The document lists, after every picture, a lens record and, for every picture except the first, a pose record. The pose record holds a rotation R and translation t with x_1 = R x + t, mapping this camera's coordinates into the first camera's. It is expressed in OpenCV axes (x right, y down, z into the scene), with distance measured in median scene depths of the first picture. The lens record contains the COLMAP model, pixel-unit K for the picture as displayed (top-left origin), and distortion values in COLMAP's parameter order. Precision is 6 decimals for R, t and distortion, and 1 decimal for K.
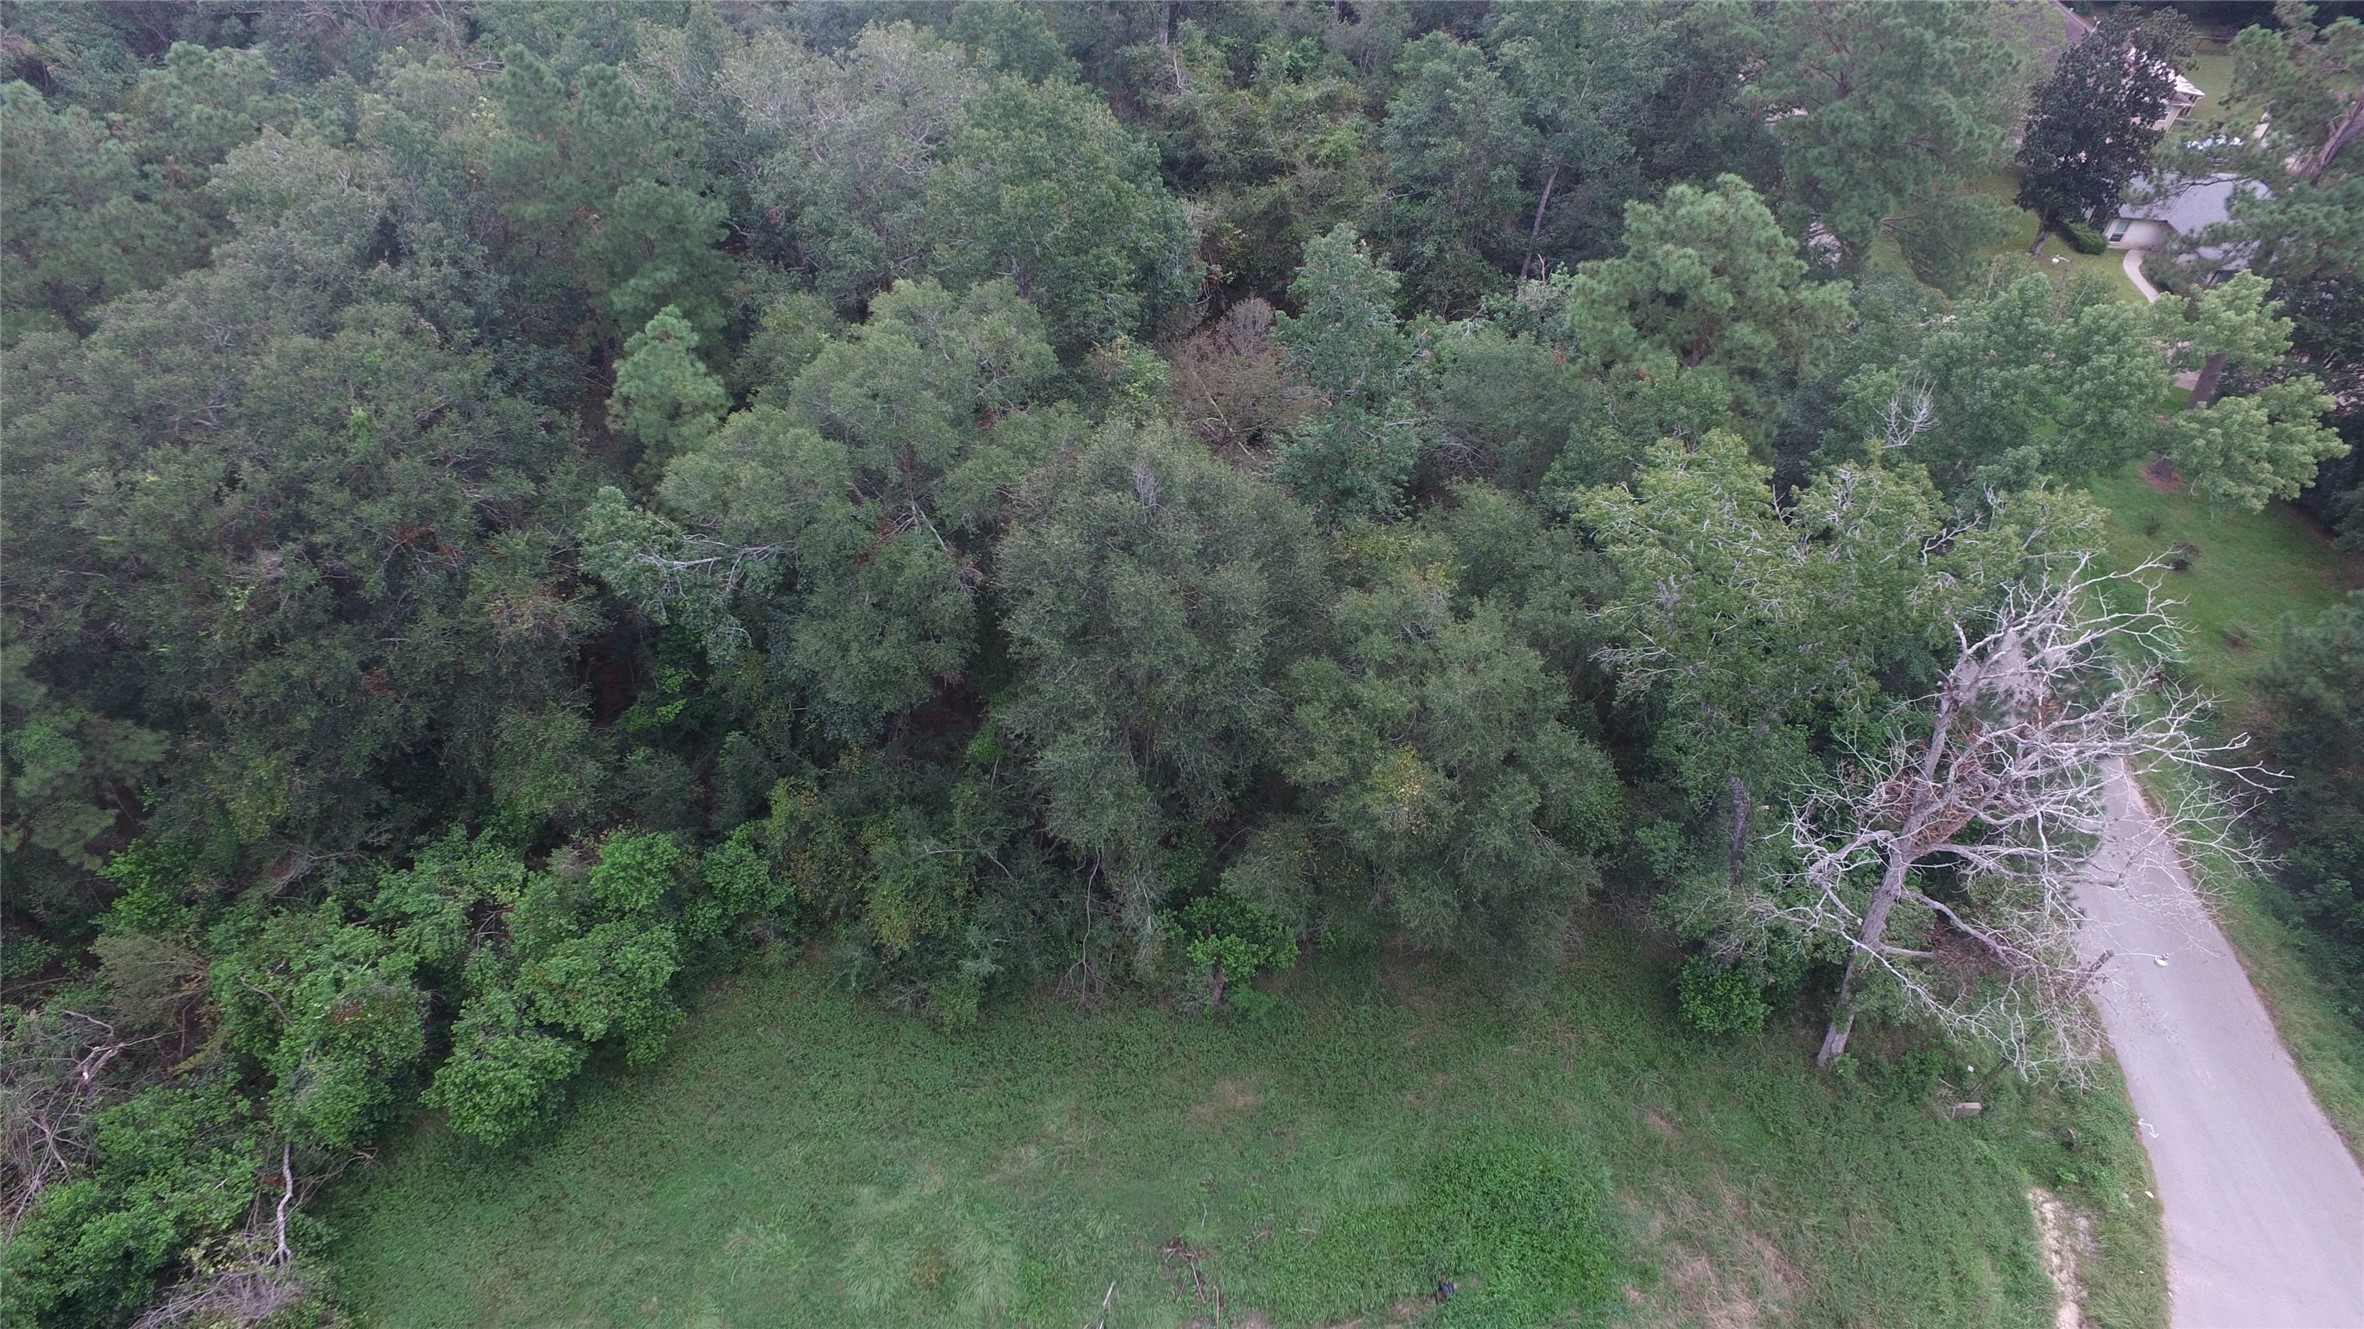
lens RADIAL K [[1384.8, 0, 1182.0], [0, 1384.8, 664.5], [0, 0, 1]] dist [-0.118472, 0.091172]
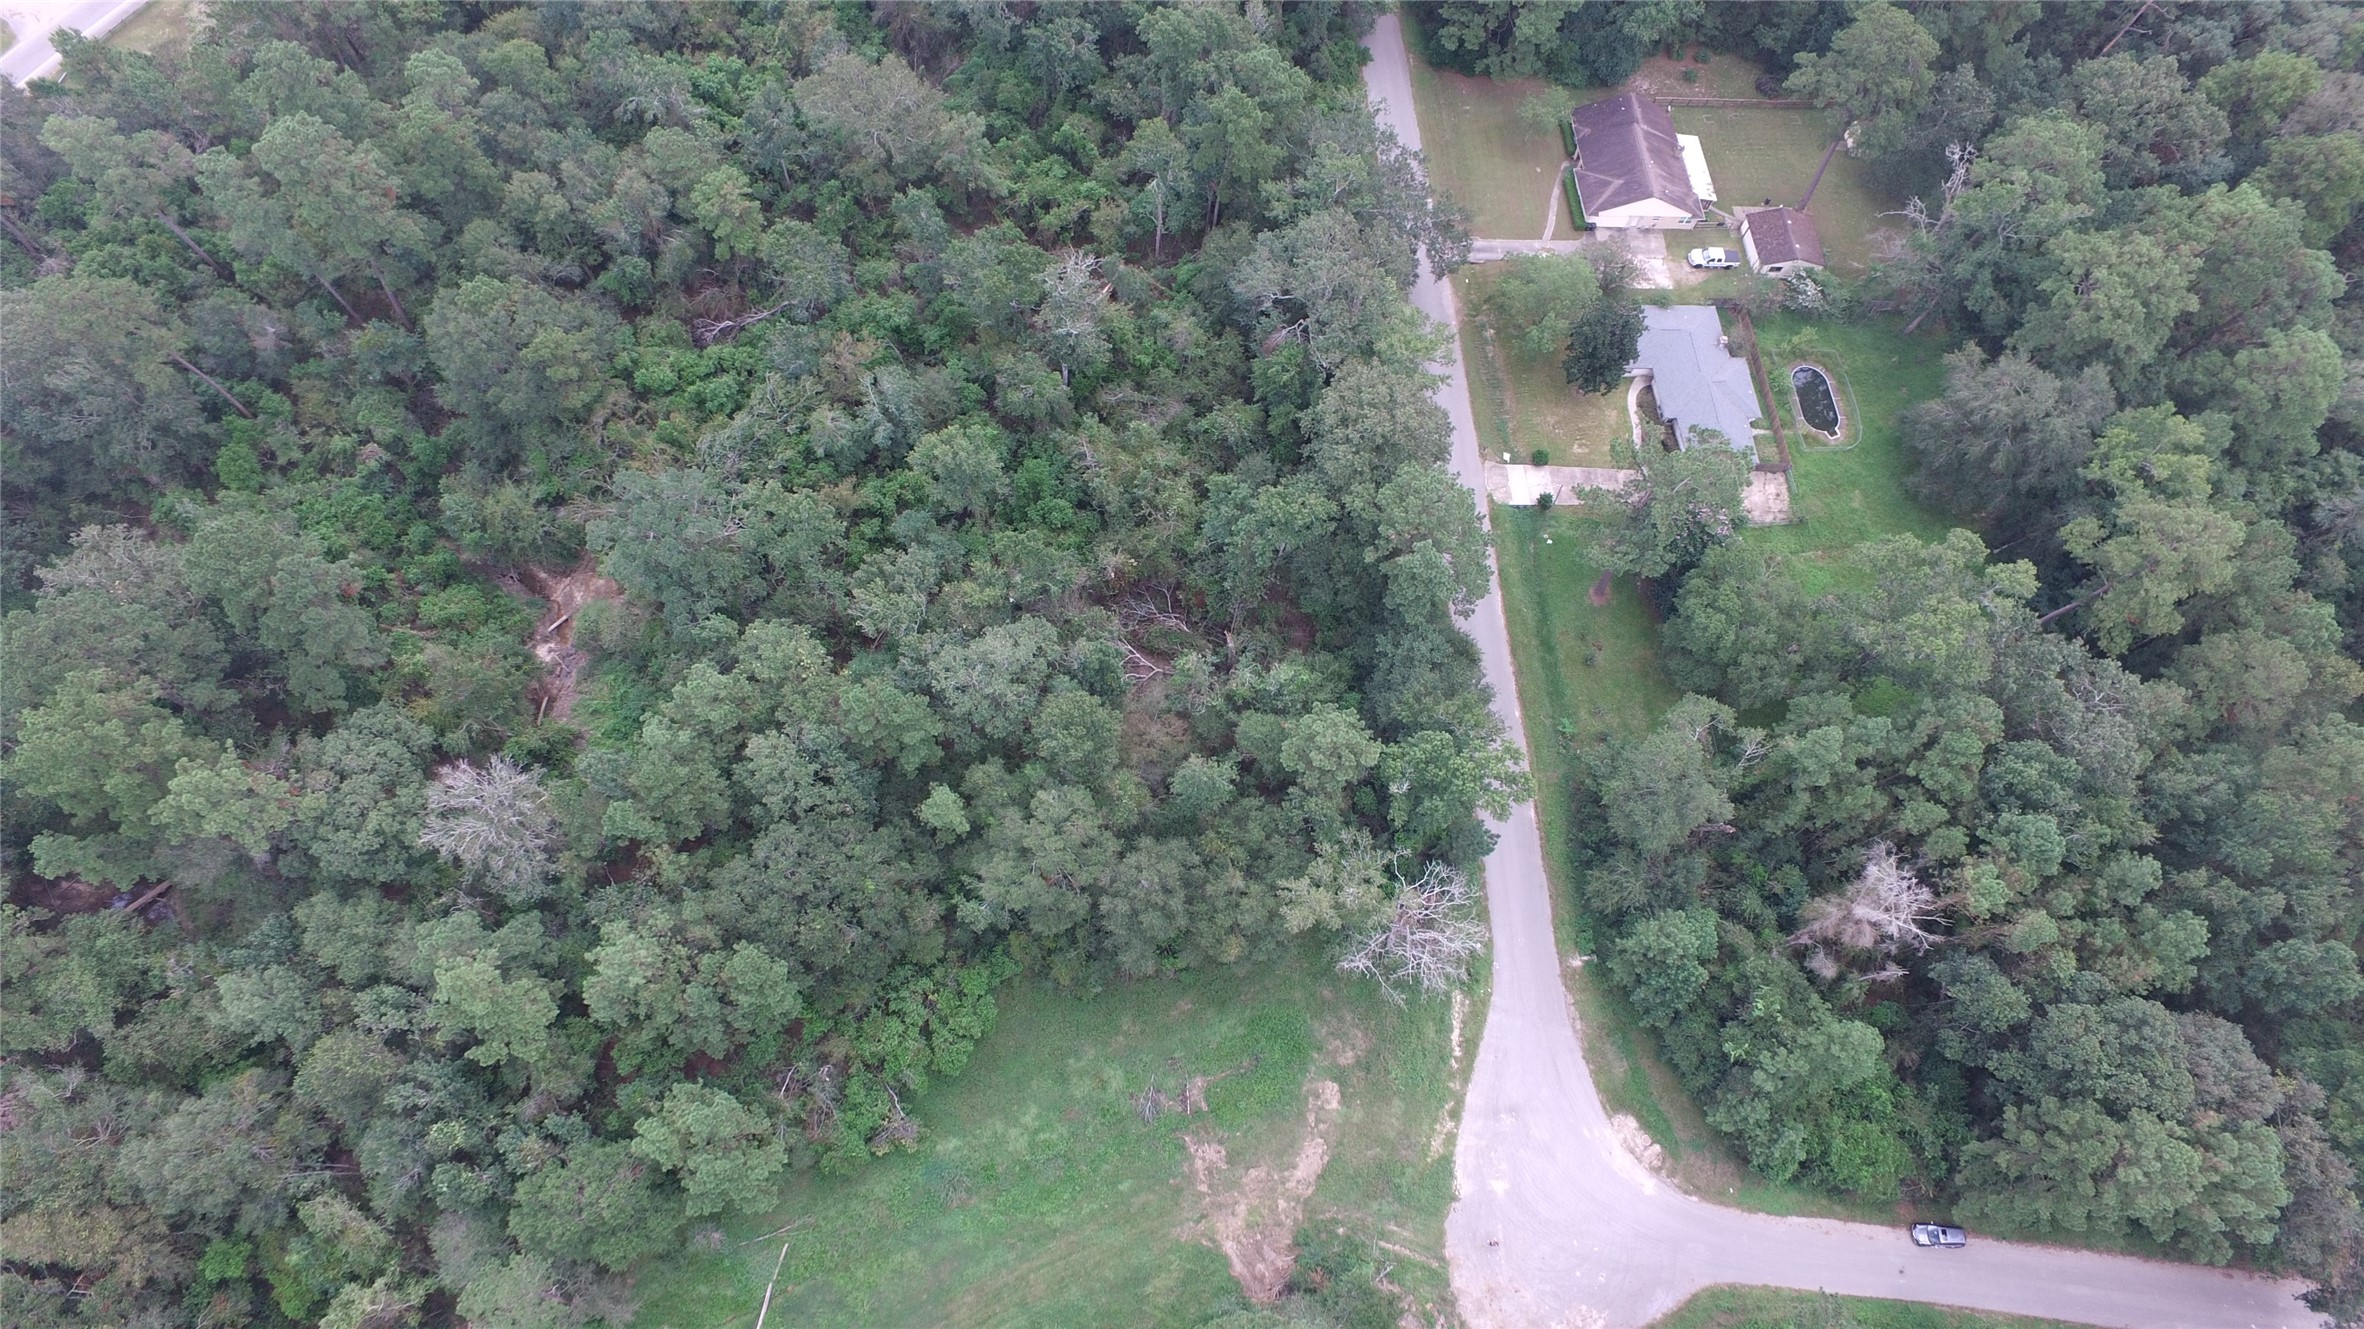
lens RADIAL K [[1391.1, 0, 1174.4], [0, 1391.1, 660.7], [0, 0, 1]] dist [-0.120757, 0.093853]
pose [[0.988476, -0.129431, 0.078506, -0.128546], [0.087096, 0.910435, 0.404380, -1.687790], [-0.123813, -0.392882, 0.911216, -1.528455]]
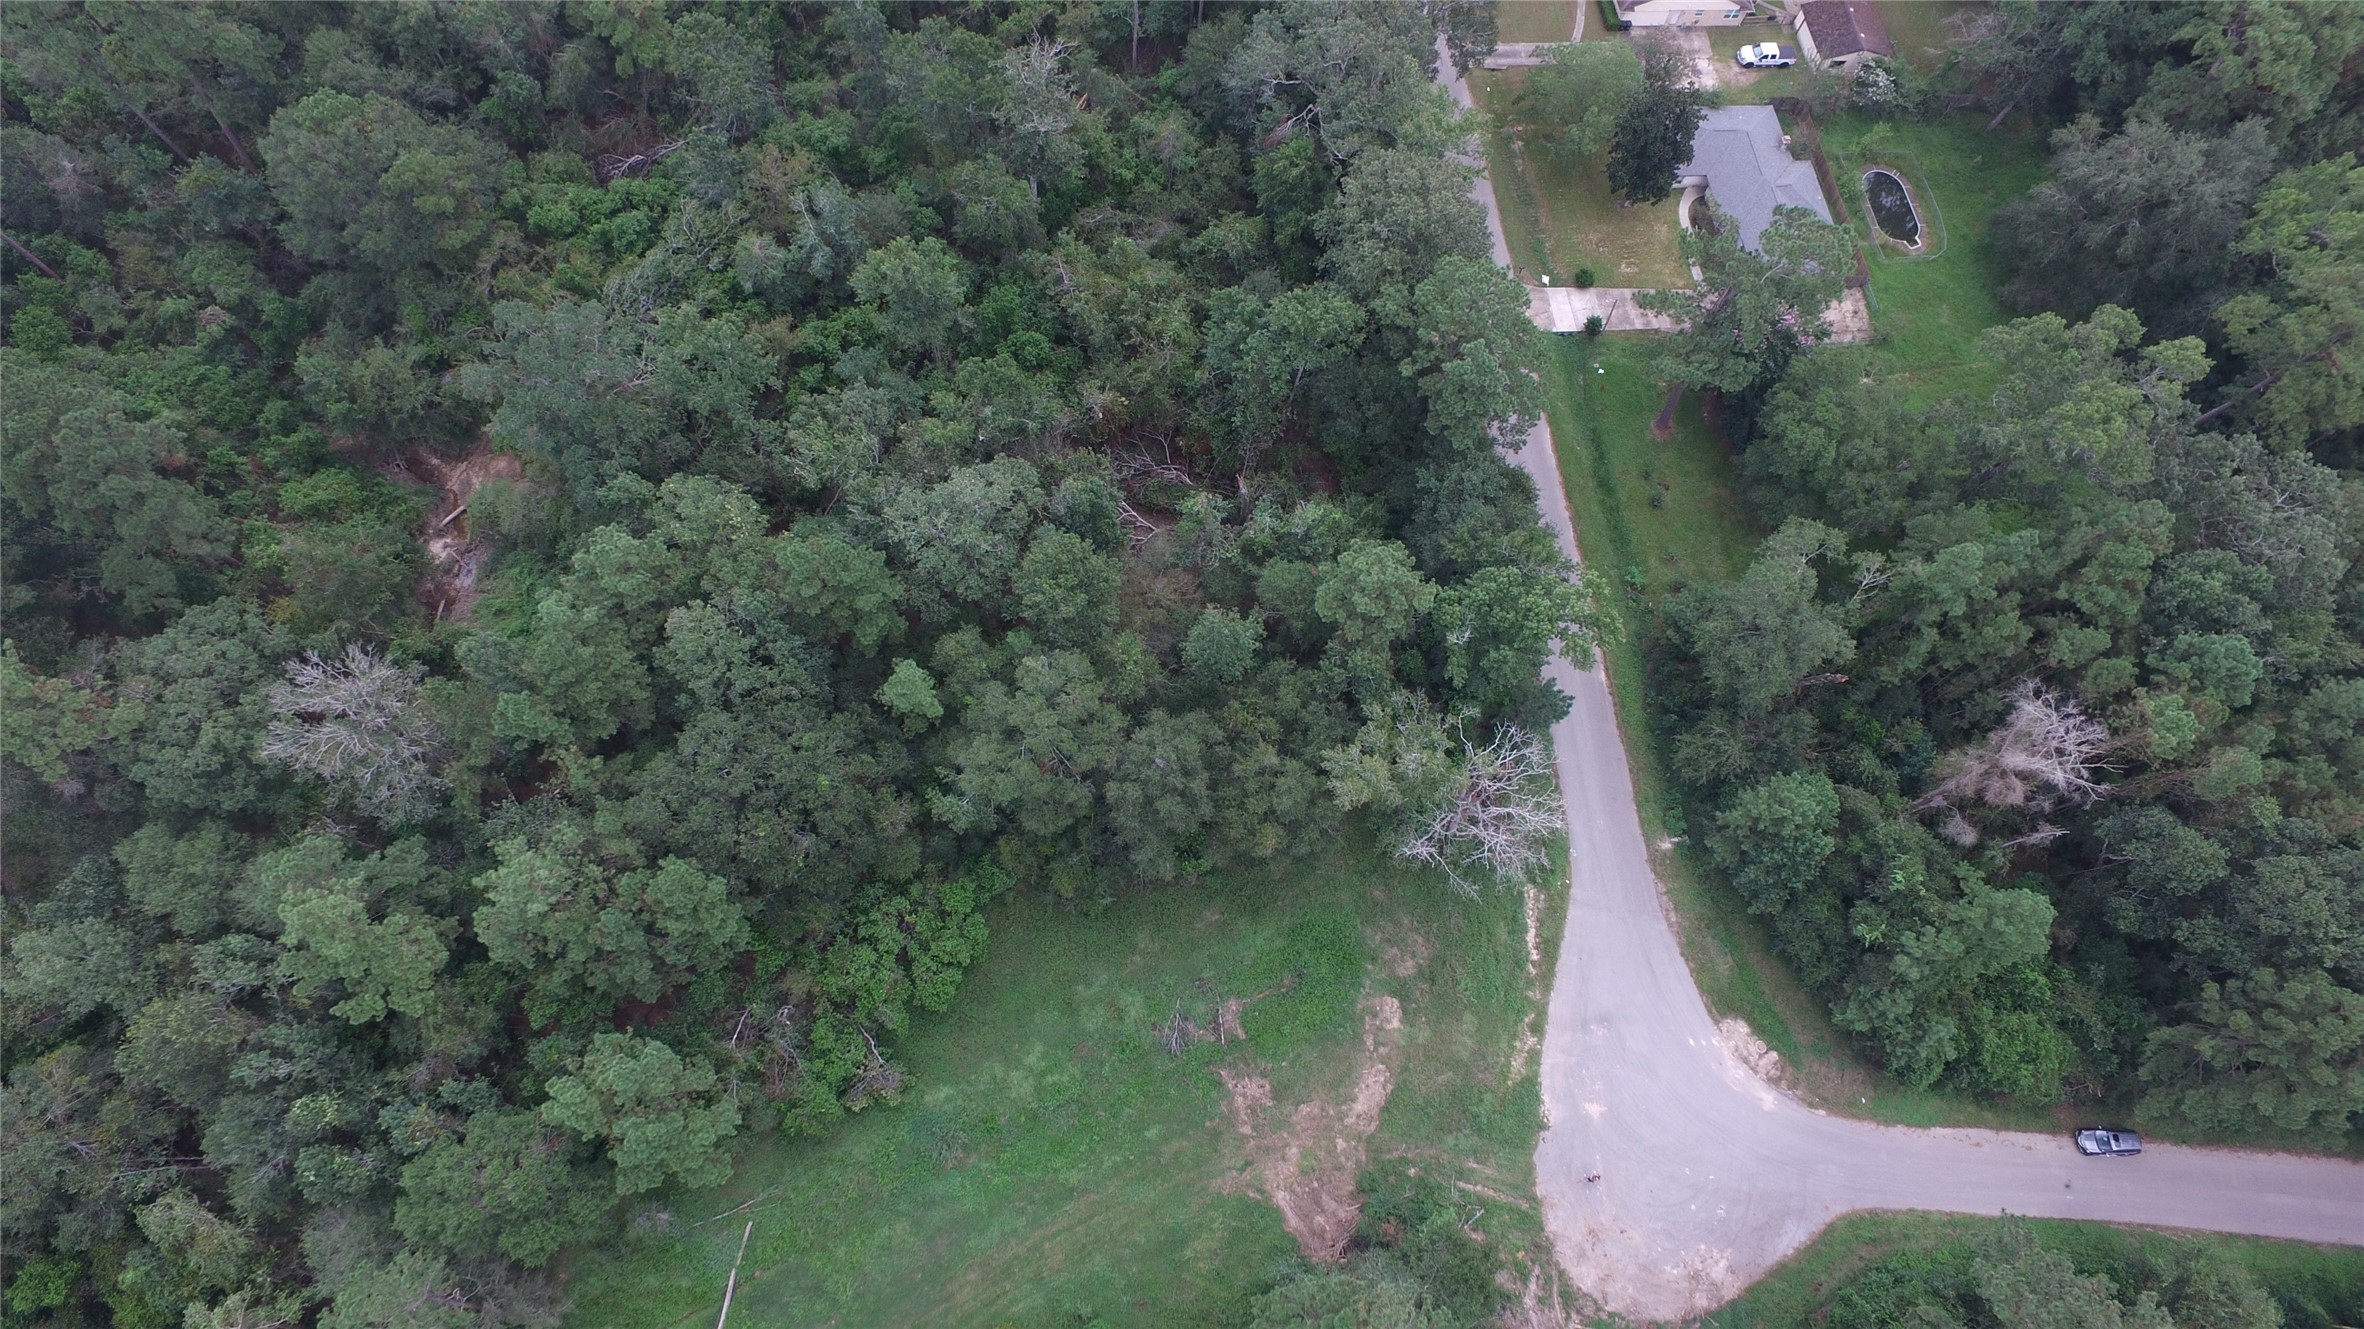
lens RADIAL K [[1384.8, 0, 1182.0], [0, 1384.8, 664.5], [0, 0, 1]] dist [-0.118472, 0.091172]
pose [[0.980031, -0.178668, 0.087273, -0.160645], [0.124210, 0.892809, 0.432972, -1.273541], [-0.155276, -0.413486, 0.897173, -1.129889]]
